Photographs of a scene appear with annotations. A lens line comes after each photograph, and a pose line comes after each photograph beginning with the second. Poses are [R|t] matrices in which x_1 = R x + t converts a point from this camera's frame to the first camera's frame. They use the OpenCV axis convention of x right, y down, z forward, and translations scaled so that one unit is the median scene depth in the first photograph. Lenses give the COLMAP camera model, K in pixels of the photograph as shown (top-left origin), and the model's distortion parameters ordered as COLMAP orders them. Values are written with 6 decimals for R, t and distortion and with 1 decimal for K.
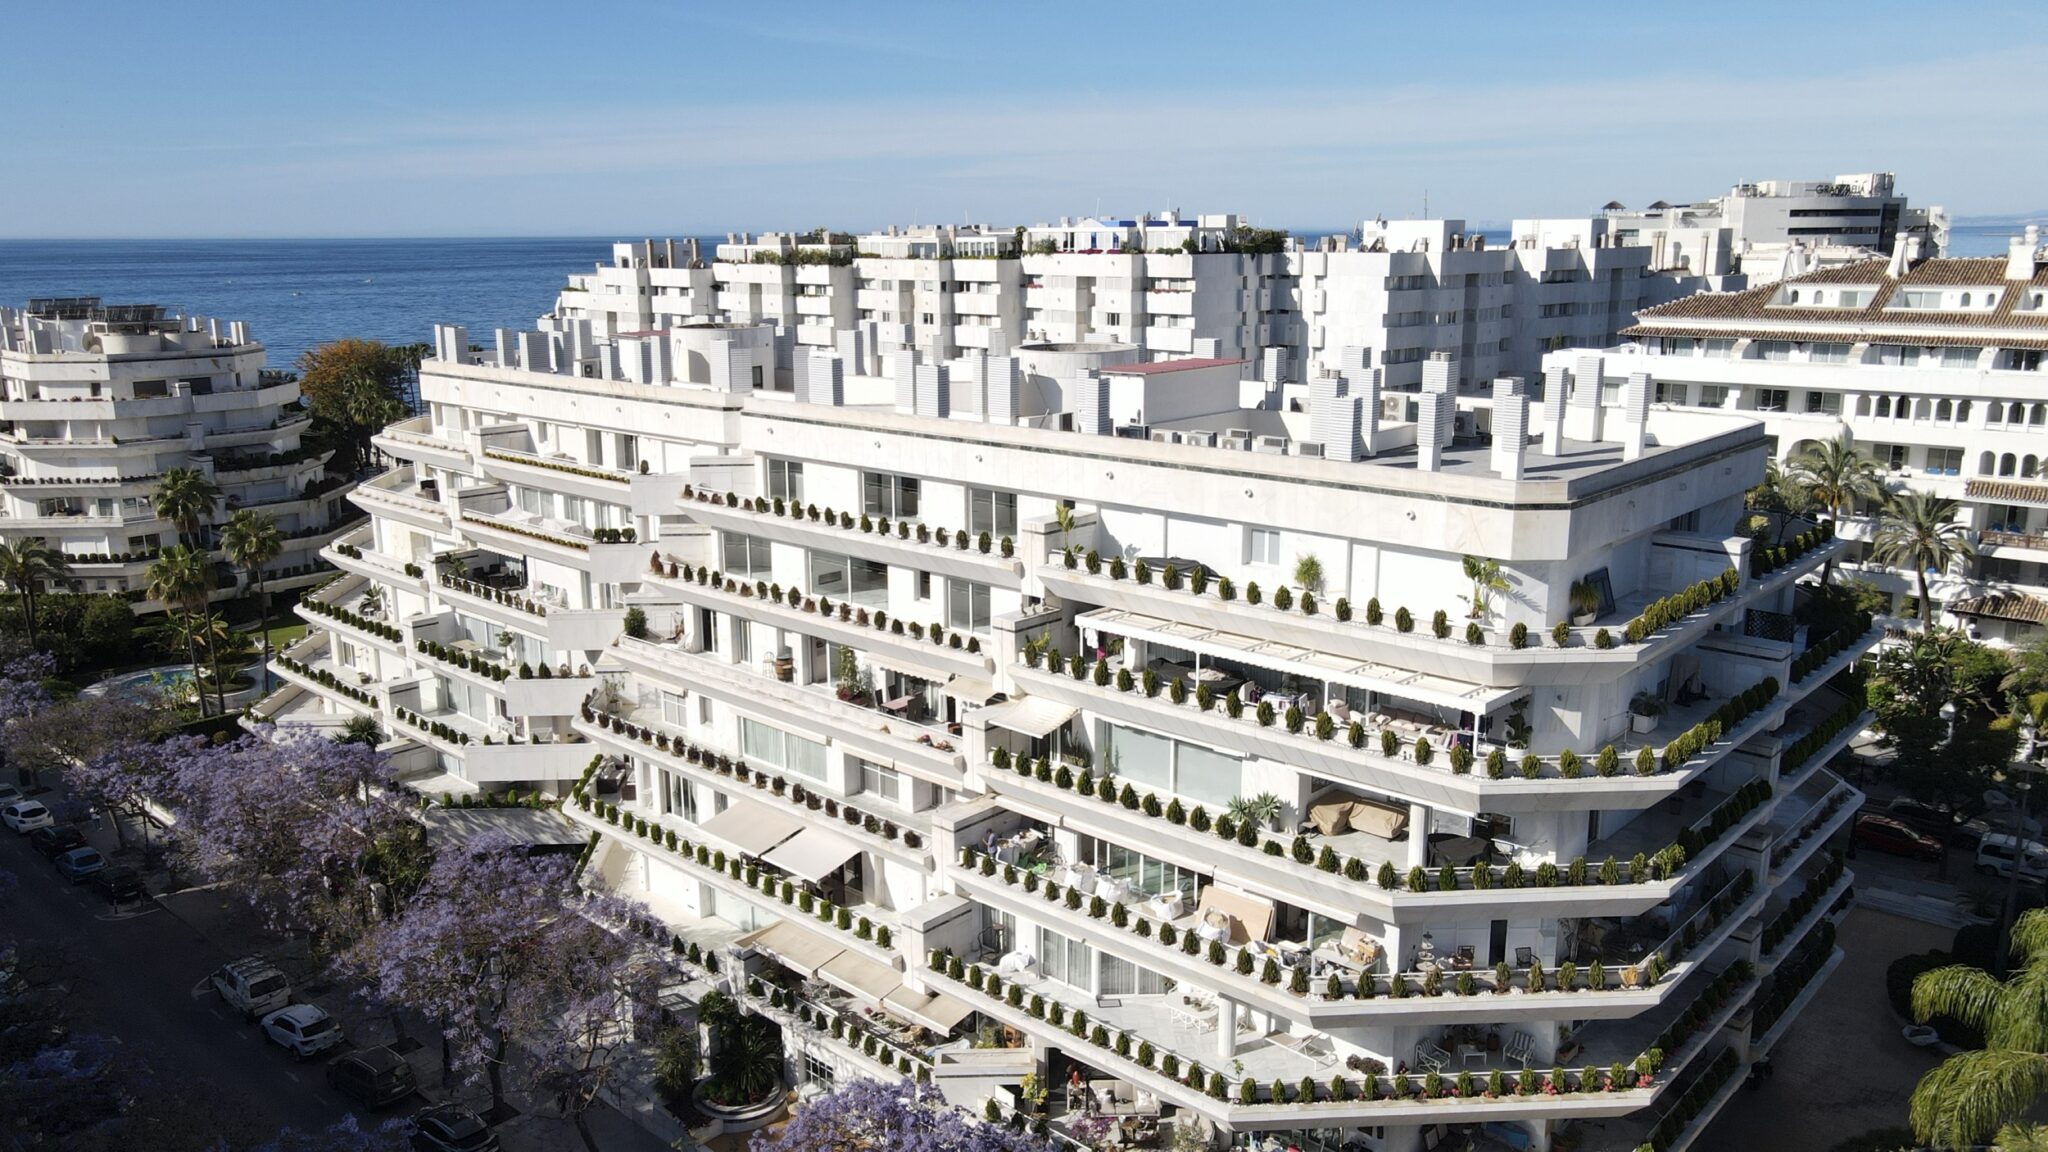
lens RADIAL K [[1519.0, 0, 1024.0], [0, 1519.0, 576.0], [0, 0, 1]] dist [-0.024782, 0.048297]
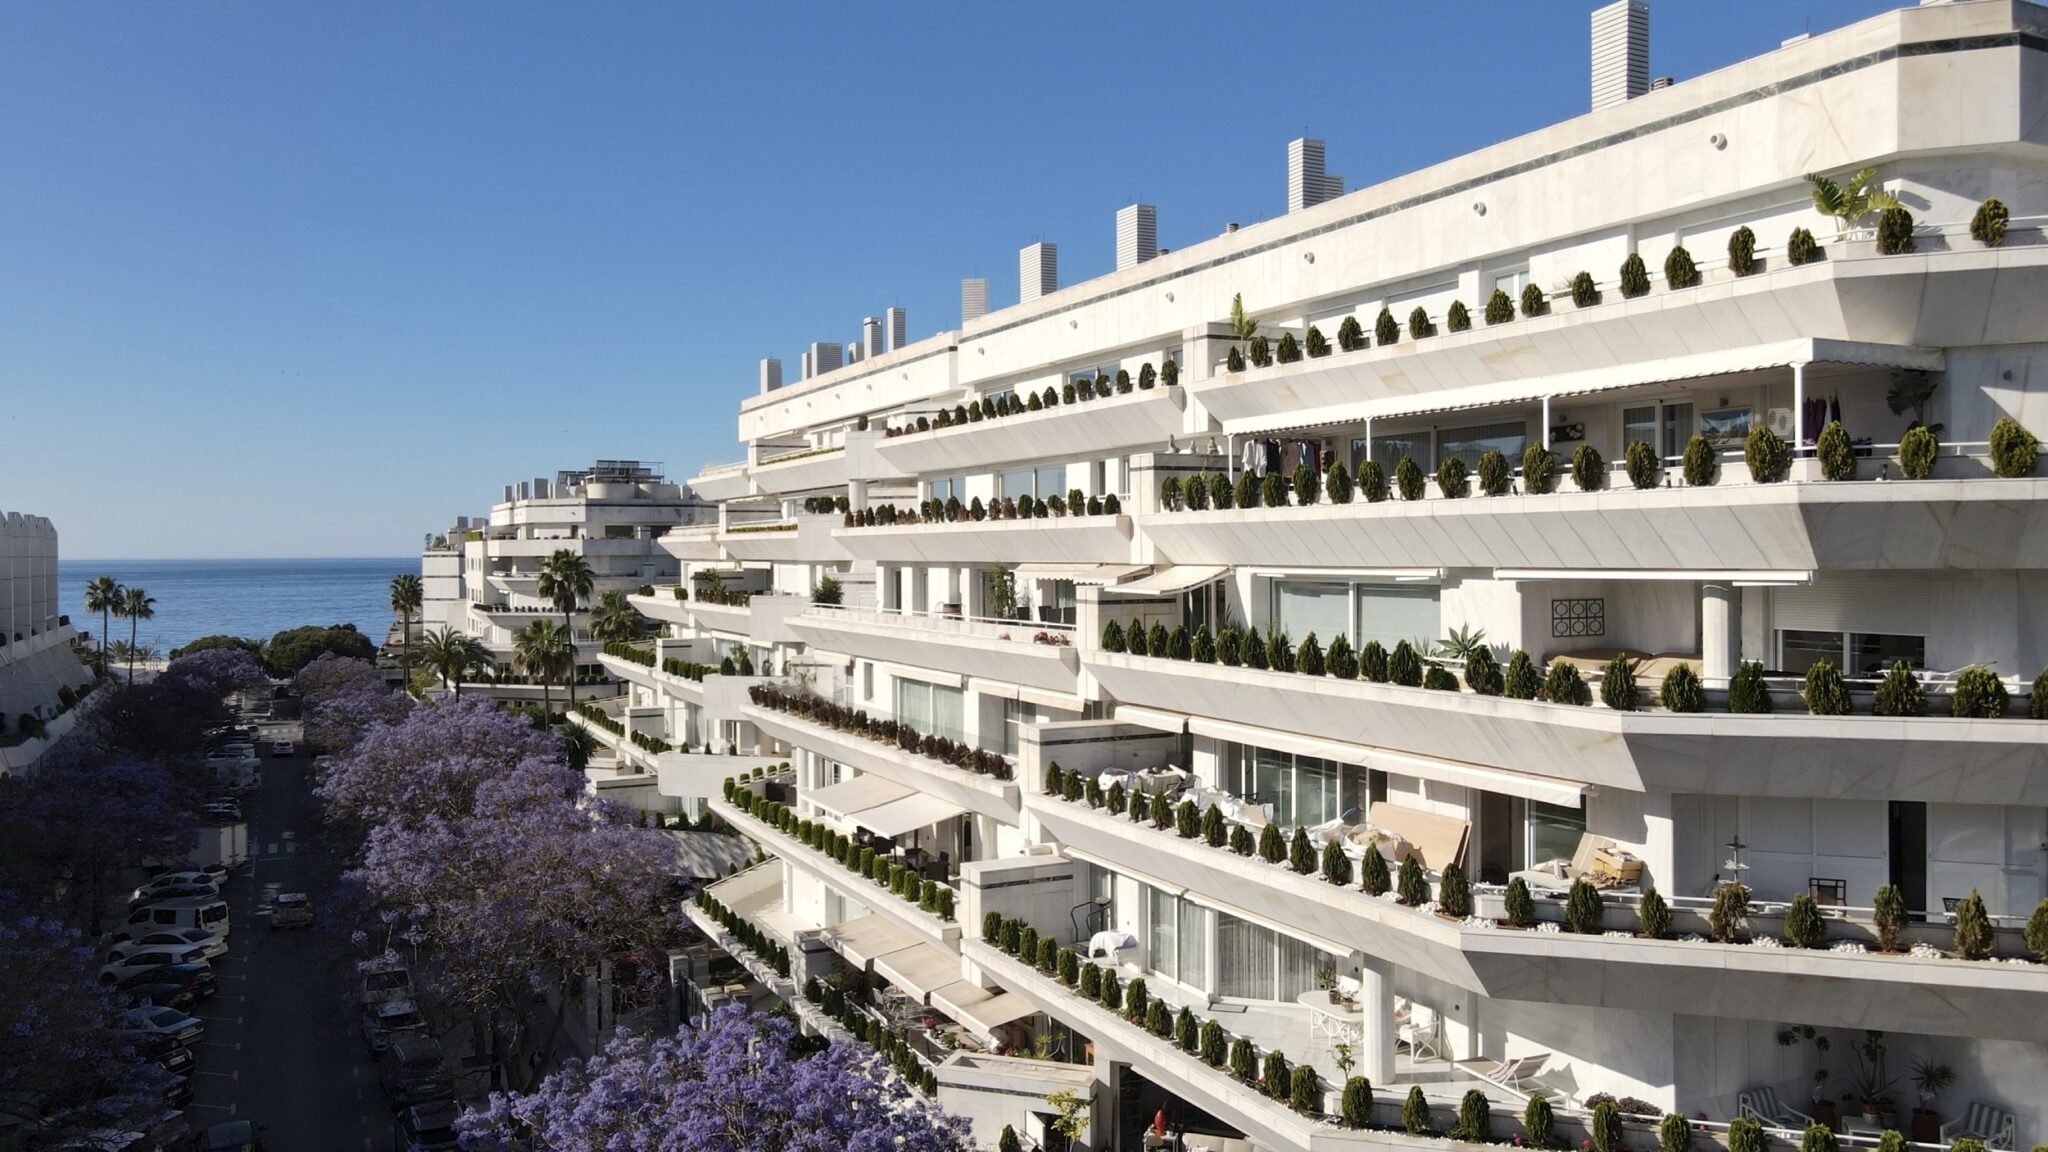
lens RADIAL K [[1519.0, 0, 1024.0], [0, 1519.0, 576.0], [0, 0, 1]] dist [-0.024782, 0.048297]
pose [[0.931353, 0.002480, -0.364110, 0.189041], [-0.076395, 0.979051, -0.188740, 0.218125], [0.356014, 0.203600, 0.912031, 0.353737]]
